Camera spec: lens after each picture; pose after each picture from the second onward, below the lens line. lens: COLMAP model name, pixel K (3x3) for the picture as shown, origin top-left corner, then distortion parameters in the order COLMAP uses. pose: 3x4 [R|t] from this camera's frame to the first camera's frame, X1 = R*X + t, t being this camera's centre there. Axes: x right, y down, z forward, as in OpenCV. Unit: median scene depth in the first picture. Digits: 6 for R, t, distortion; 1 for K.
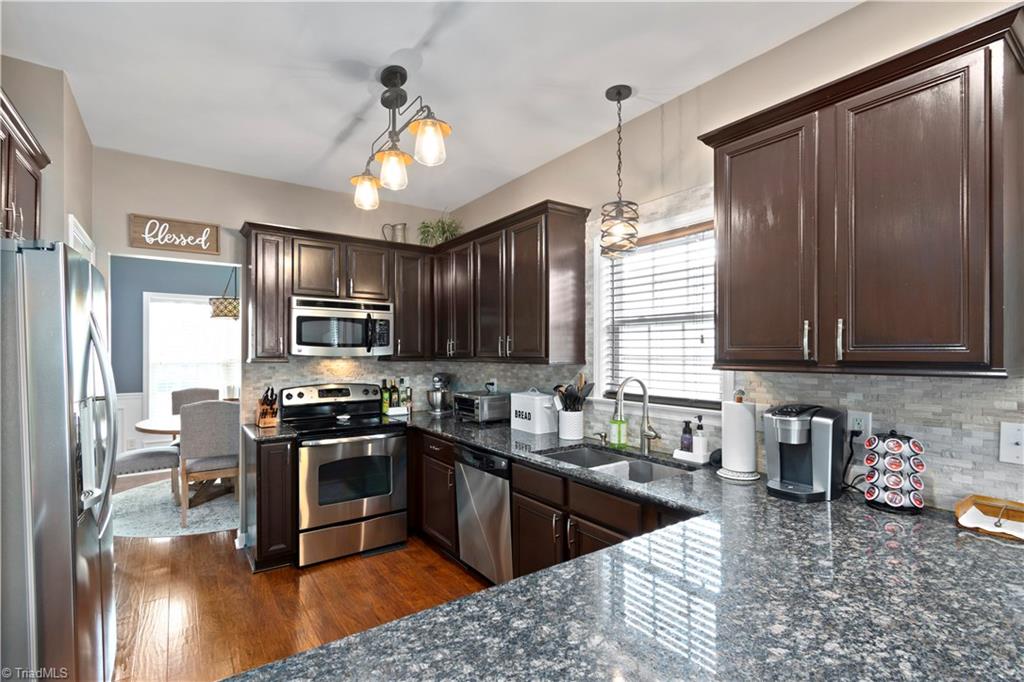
lens RADIAL K [[469.3, 0, 516.0], [0, 469.3, 349.2], [0, 0, 1]] dist [0.009499, -0.003833]
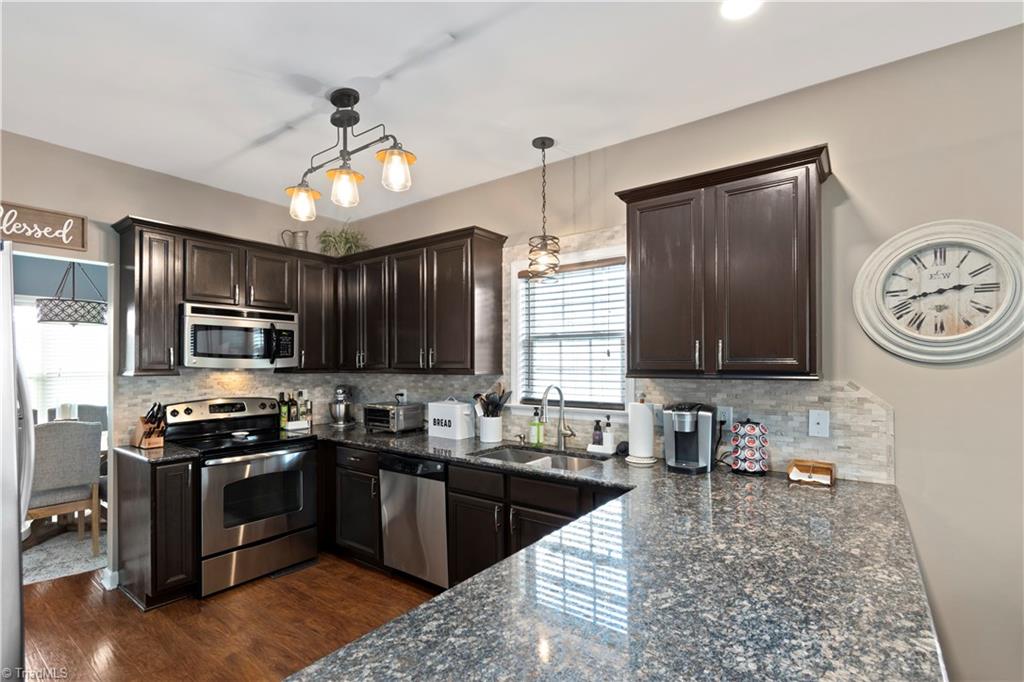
lens RADIAL K [[469.3, 0, 516.5], [0, 469.3, 357.2], [0, 0, 1]] dist [0.009499, -0.003833]
pose [[0.951208, 0.003031, 0.308536, -0.195728], [-0.001042, 0.999978, -0.006612, -0.001999], [-0.308549, 0.005968, 0.951190, -0.087063]]
